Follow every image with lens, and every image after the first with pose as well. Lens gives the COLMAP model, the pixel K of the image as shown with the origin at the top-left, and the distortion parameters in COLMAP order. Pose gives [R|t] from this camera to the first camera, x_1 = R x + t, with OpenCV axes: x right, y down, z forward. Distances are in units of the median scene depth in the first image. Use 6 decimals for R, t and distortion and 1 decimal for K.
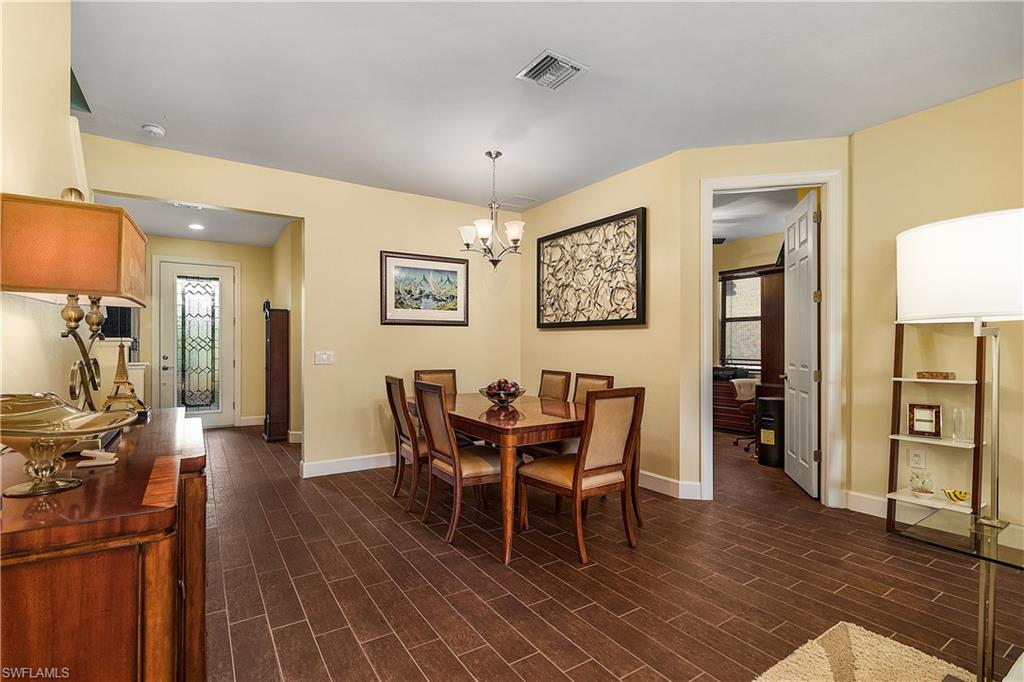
lens RADIAL K [[474.1, 0, 506.4], [0, 474.1, 349.6], [0, 0, 1]] dist [0.003137, -0.000696]
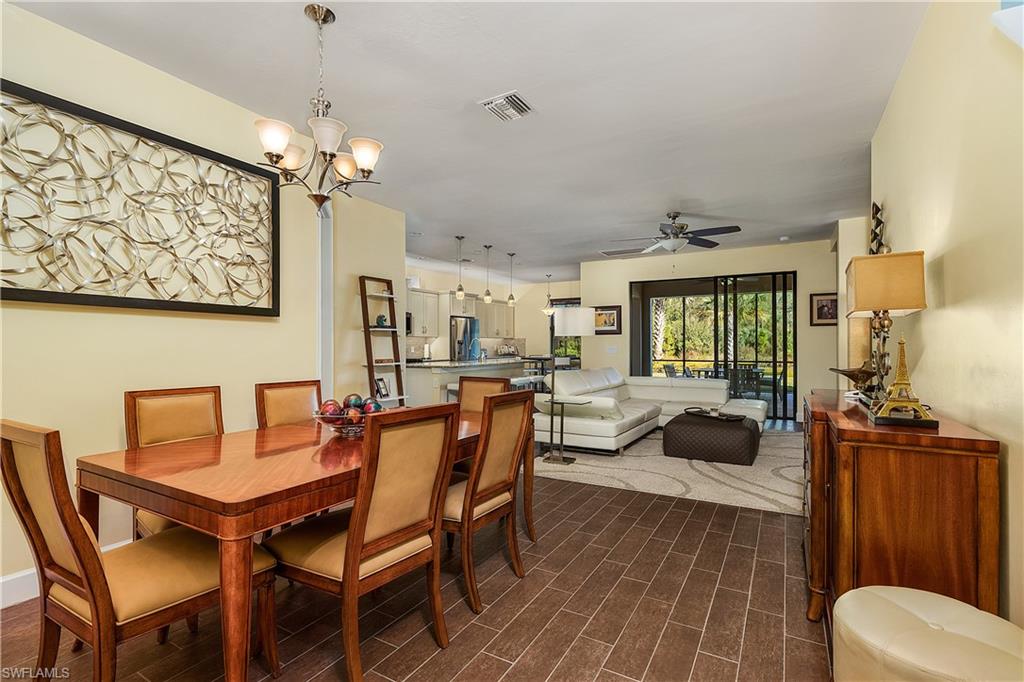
lens RADIAL K [[474.1, 0, 514.2], [0, 474.1, 337.8], [0, 0, 1]] dist [0.003137, -0.000696]
pose [[-0.455827, 0.013399, 0.889968, -0.536364], [0.007681, 0.999909, -0.011121, -0.004026], [-0.890035, 0.001766, -0.455888, 0.859889]]
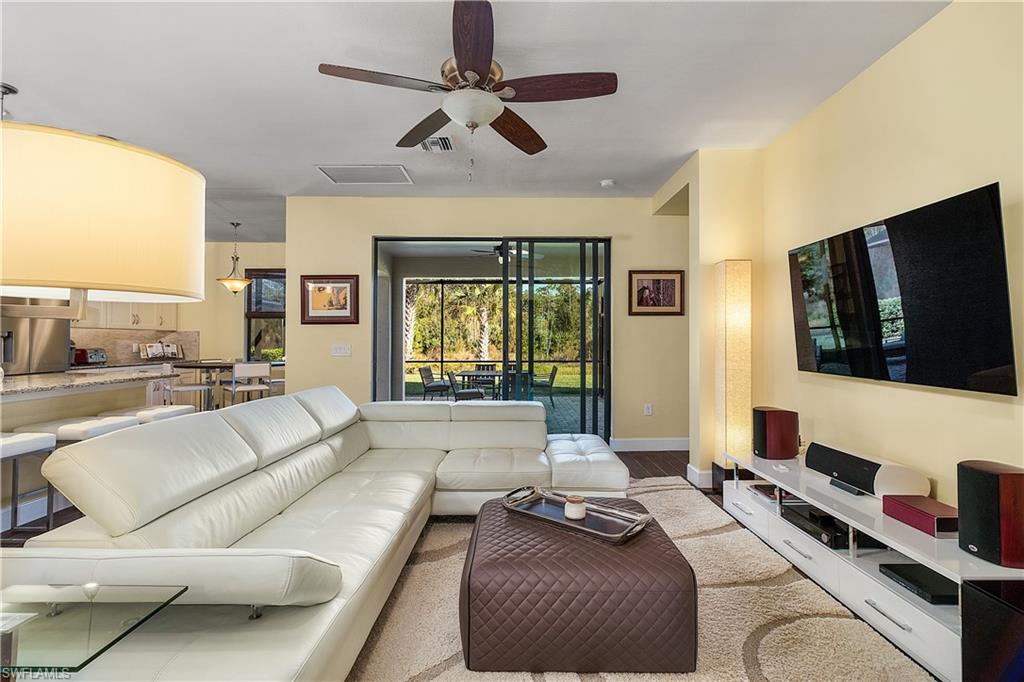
lens RADIAL K [[474.1, 0, 510.4], [0, 474.1, 338.3], [0, 0, 1]] dist [0.003137, -0.000696]
pose [[-0.834269, 0.004310, 0.551341, 0.029261], [0.003633, 0.999991, -0.002319, 0.001932], [-0.551346, 0.000068, -0.834277, 0.358820]]
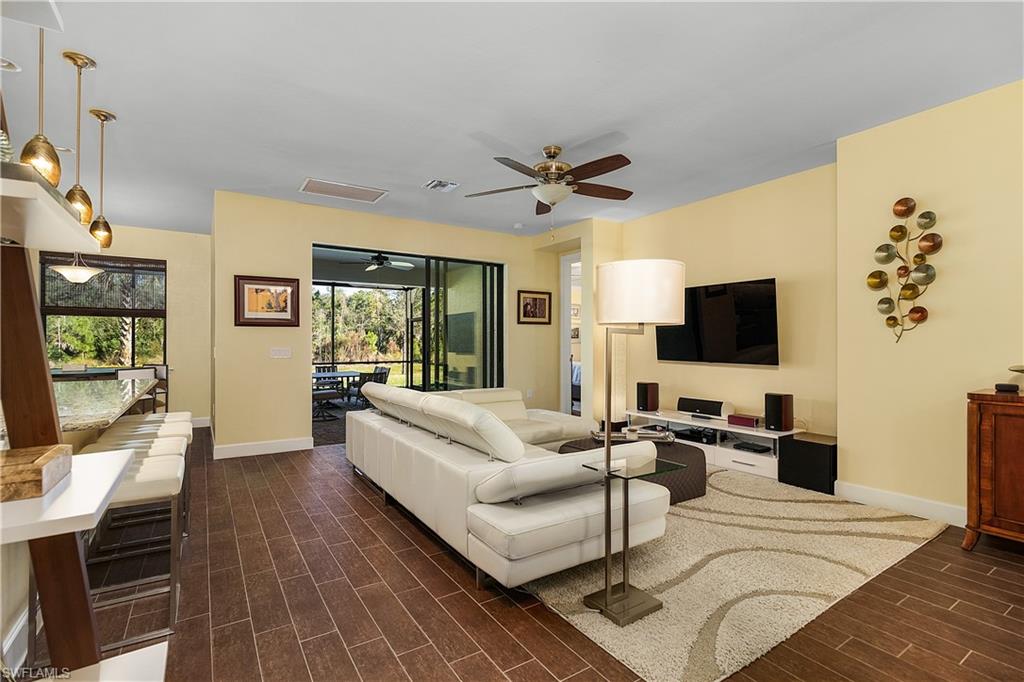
lens RADIAL K [[474.1, 0, 504.6], [0, 474.1, 342.2], [0, 0, 1]] dist [0.003137, -0.000696]
pose [[-0.999938, 0.002026, 0.010990, 0.435407], [0.002076, 0.999988, 0.004492, -0.002501], [-0.010981, 0.004515, -0.999930, 0.764789]]
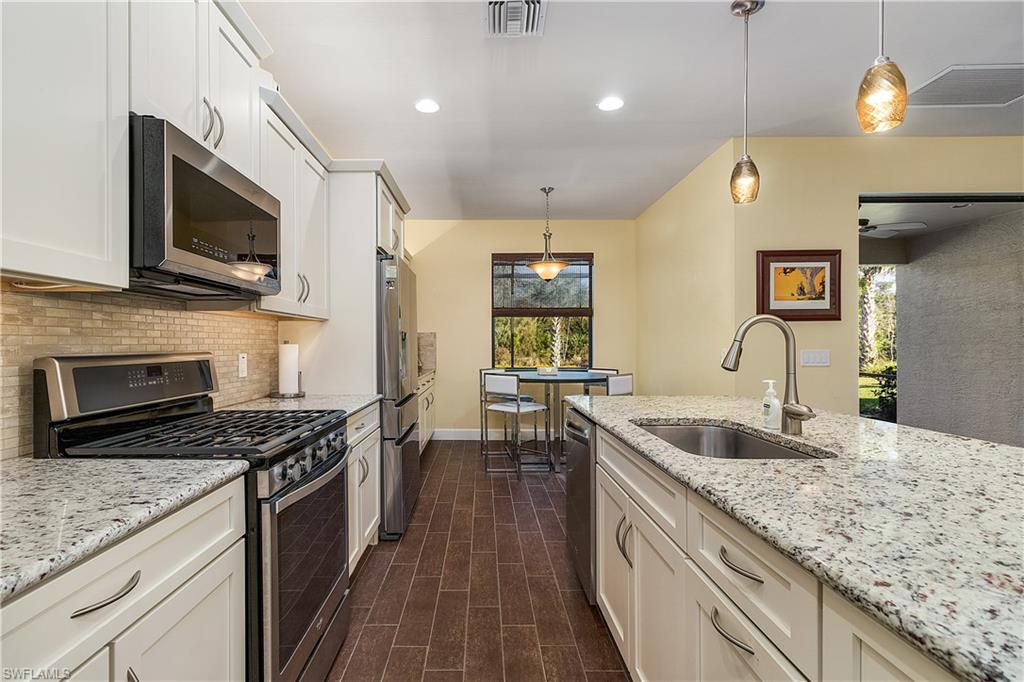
lens RADIAL K [[492.6, 0, 507.3], [0, 492.6, 344.4], [0, 0, 1]] dist [0.000166, 0.000215]
pose [[-0.829002, 0.001220, 0.559245, 0.945708], [0.004861, 0.999976, 0.005024, -0.002826], [-0.559225, 0.006884, -0.828987, 0.601540]]
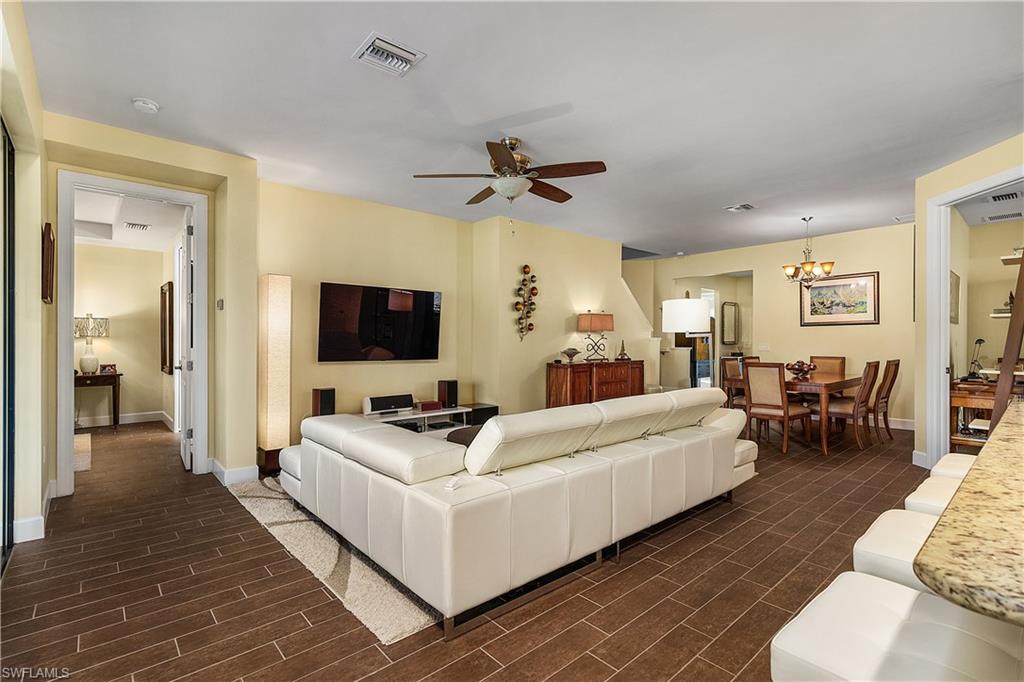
lens RADIAL K [[474.1, 0, 513.4], [0, 474.1, 346.8], [0, 0, 1]] dist [0.003137, -0.000696]
pose [[0.148368, 0.012743, -0.988850, 1.143597], [-0.005757, 0.999911, 0.012022, 0.000934], [0.988915, 0.003909, 0.148428, -0.164737]]
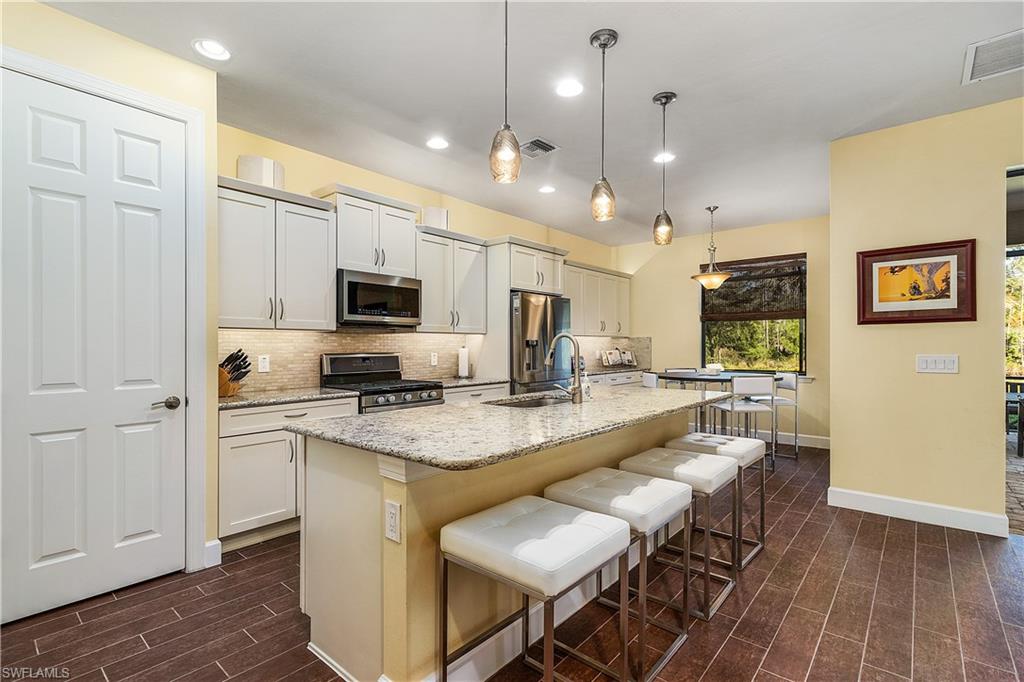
lens RADIAL K [[474.1, 0, 508.9], [0, 474.1, 347.4], [0, 0, 1]] dist [0.003137, -0.000696]
pose [[-0.285989, -0.000389, 0.958233, 0.486434], [0.008909, 0.999956, 0.003065, -0.005466], [-0.958191, 0.009413, -0.285973, 0.453568]]
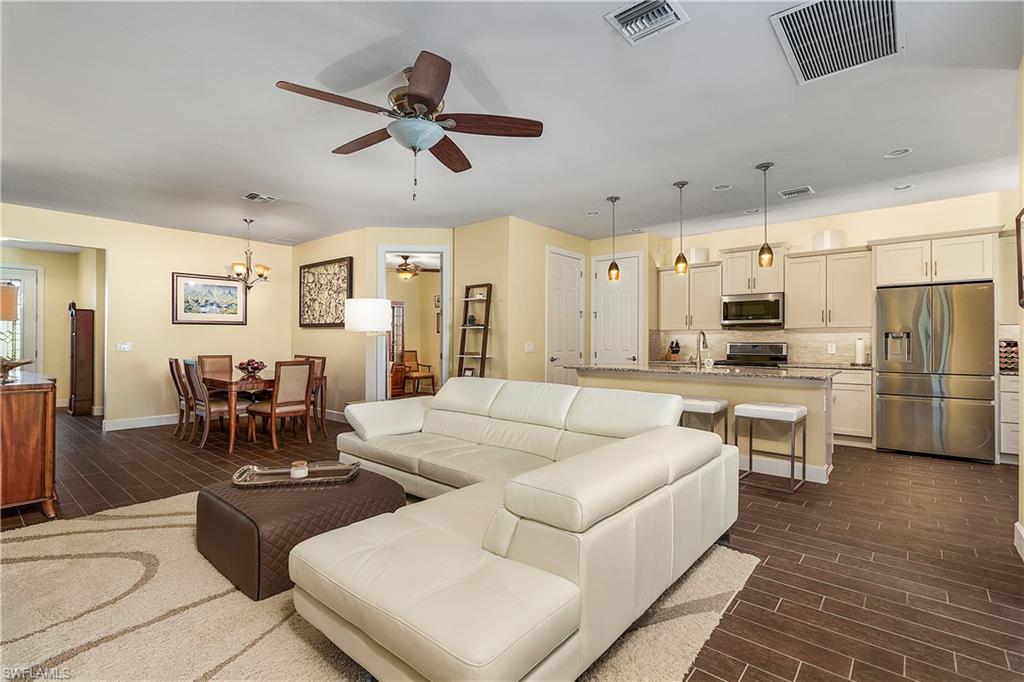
lens RADIAL K [[474.1, 0, 510.3], [0, 474.1, 336.7], [0, 0, 1]] dist [0.003137, -0.000696]
pose [[0.958460, 0.003245, 0.285208, 0.303107], [0.000769, 0.999902, -0.013962, 0.006002], [-0.285225, 0.013601, 0.958364, -0.658333]]
